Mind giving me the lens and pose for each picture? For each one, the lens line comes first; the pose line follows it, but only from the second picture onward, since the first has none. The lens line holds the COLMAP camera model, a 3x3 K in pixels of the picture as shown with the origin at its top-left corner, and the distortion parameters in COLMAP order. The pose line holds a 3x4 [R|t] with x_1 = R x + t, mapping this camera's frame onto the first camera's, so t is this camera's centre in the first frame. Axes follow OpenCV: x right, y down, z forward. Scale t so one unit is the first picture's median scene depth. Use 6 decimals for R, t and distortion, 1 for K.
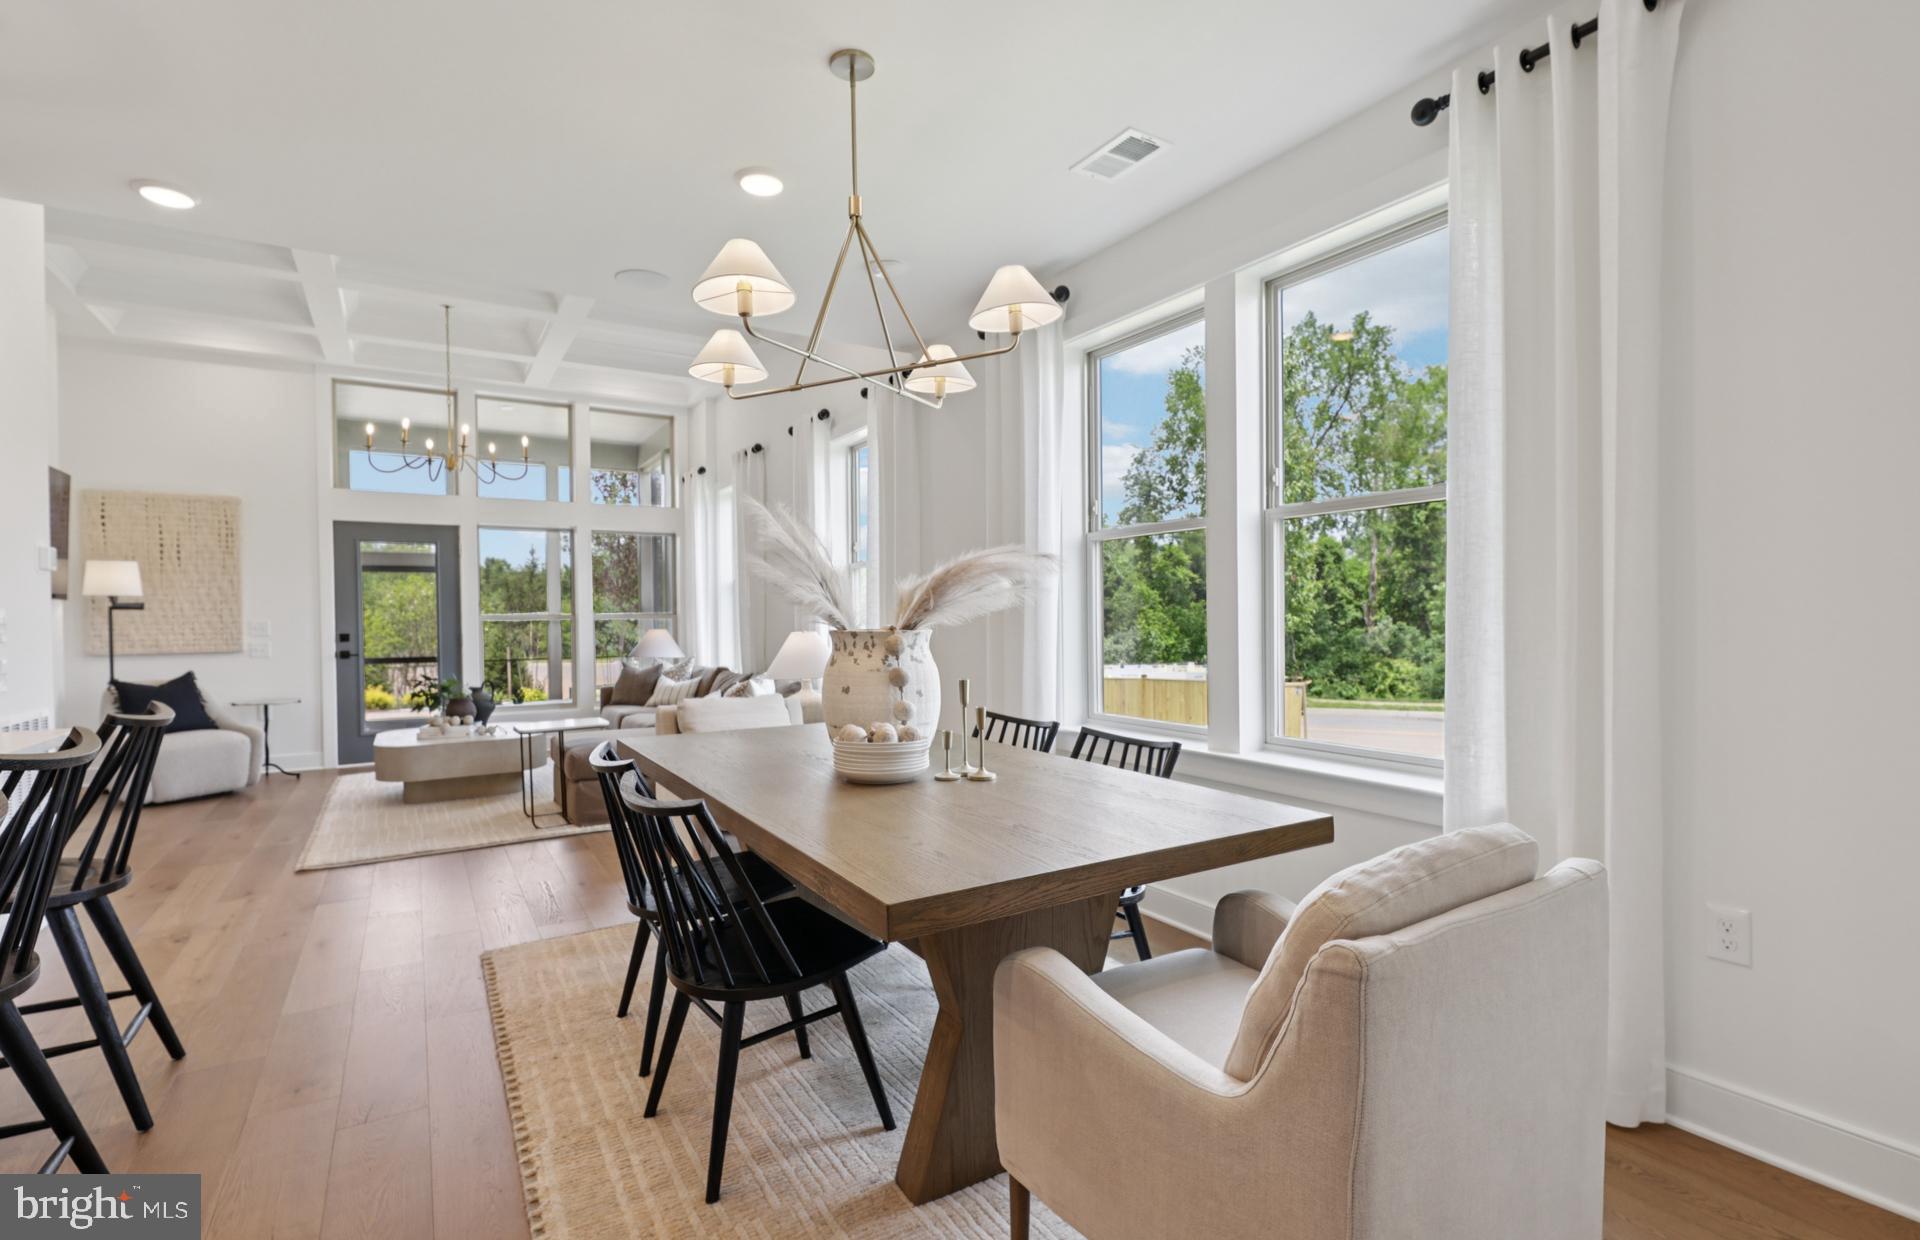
lens RADIAL K [[857.7, 0, 958.2], [0, 857.7, 623.8], [0, 0, 1]] dist [0.000409, -0.001568]
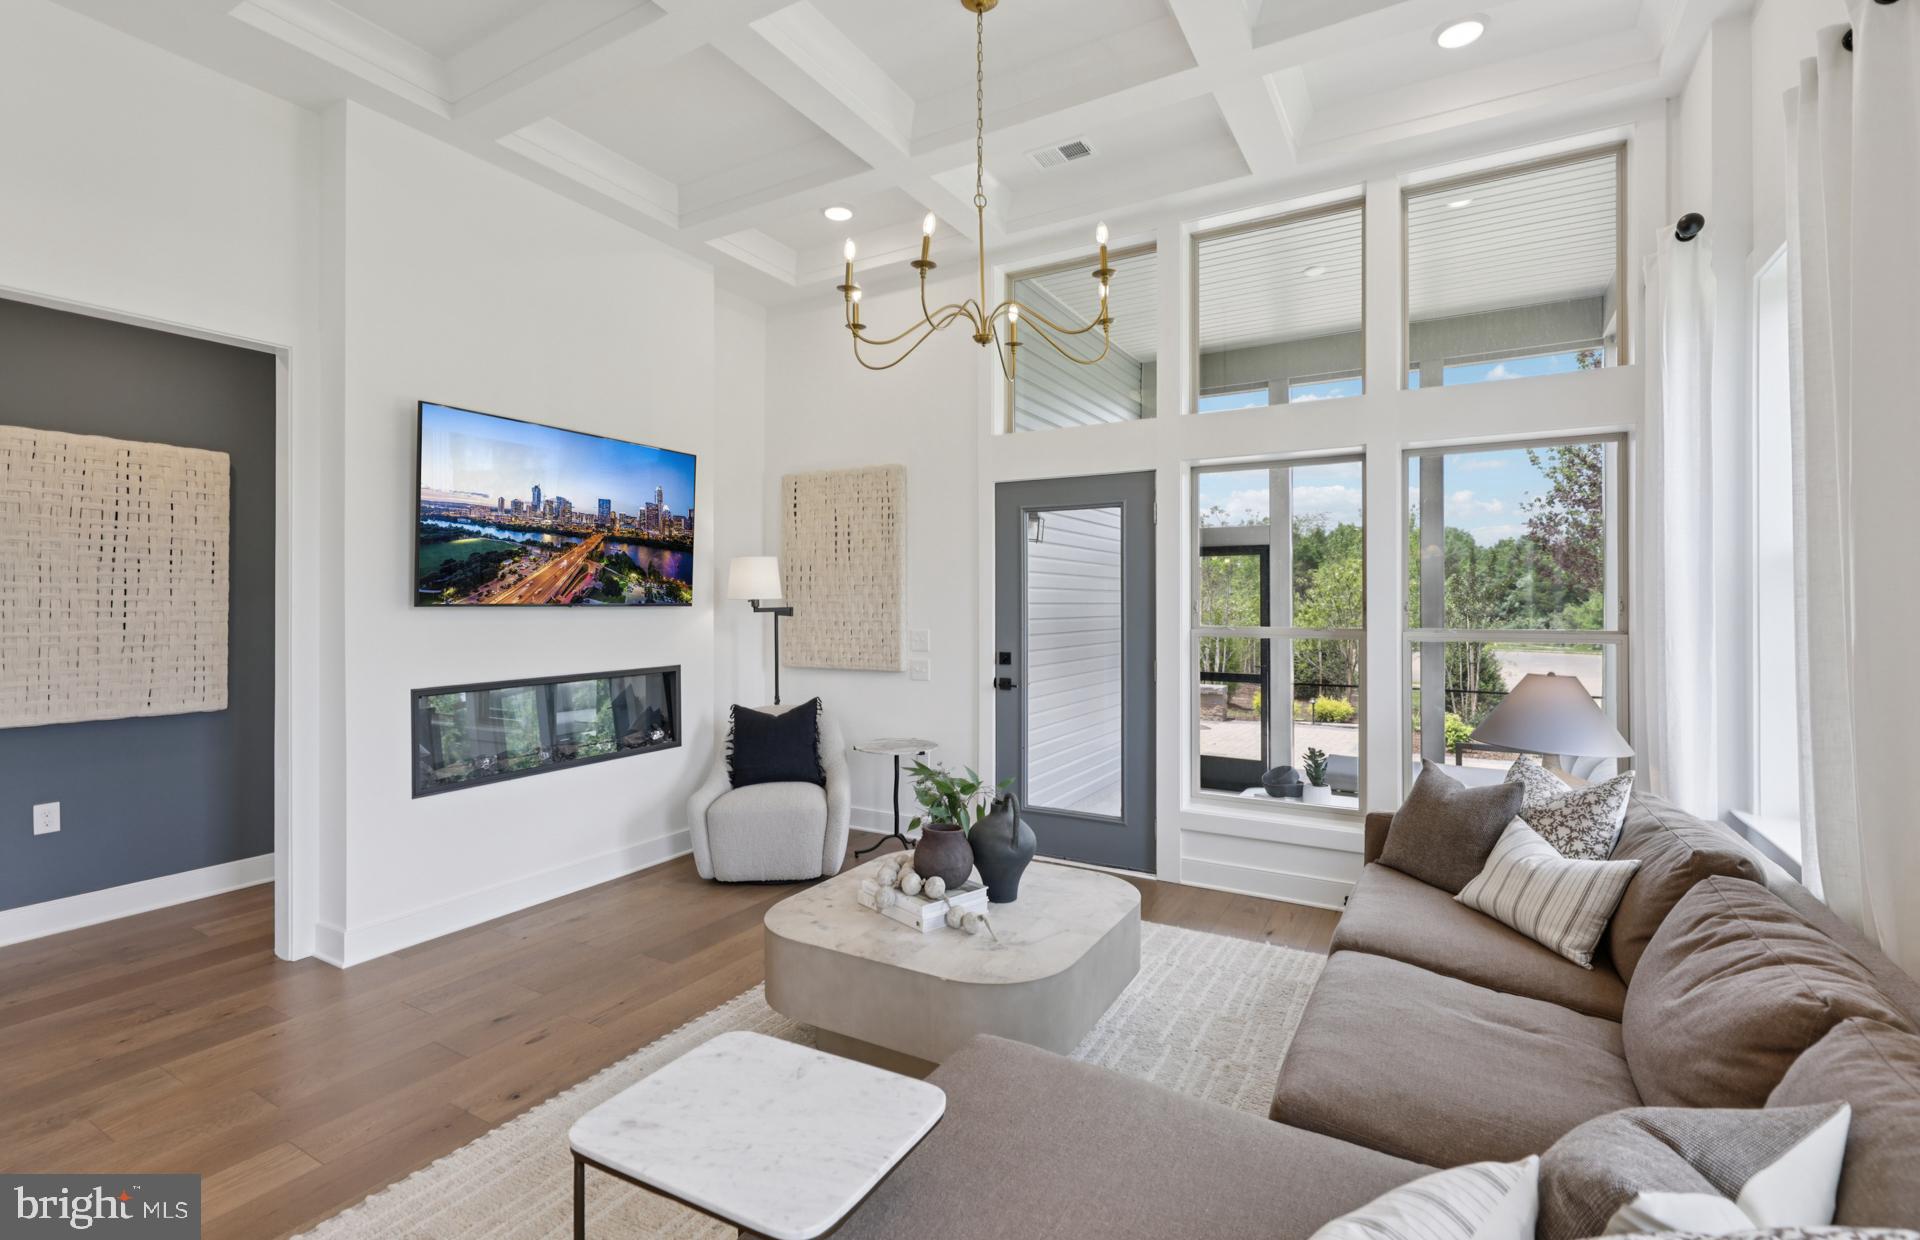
lens RADIAL K [[857.7, 0, 958.9], [0, 857.7, 594.5], [0, 0, 1]] dist [0.000409, -0.001568]
pose [[0.456104, 0.001964, -0.889925, -0.144483], [-0.006592, 0.999978, -0.001171, -0.031862], [0.889902, 0.006400, 0.456106, 0.668514]]
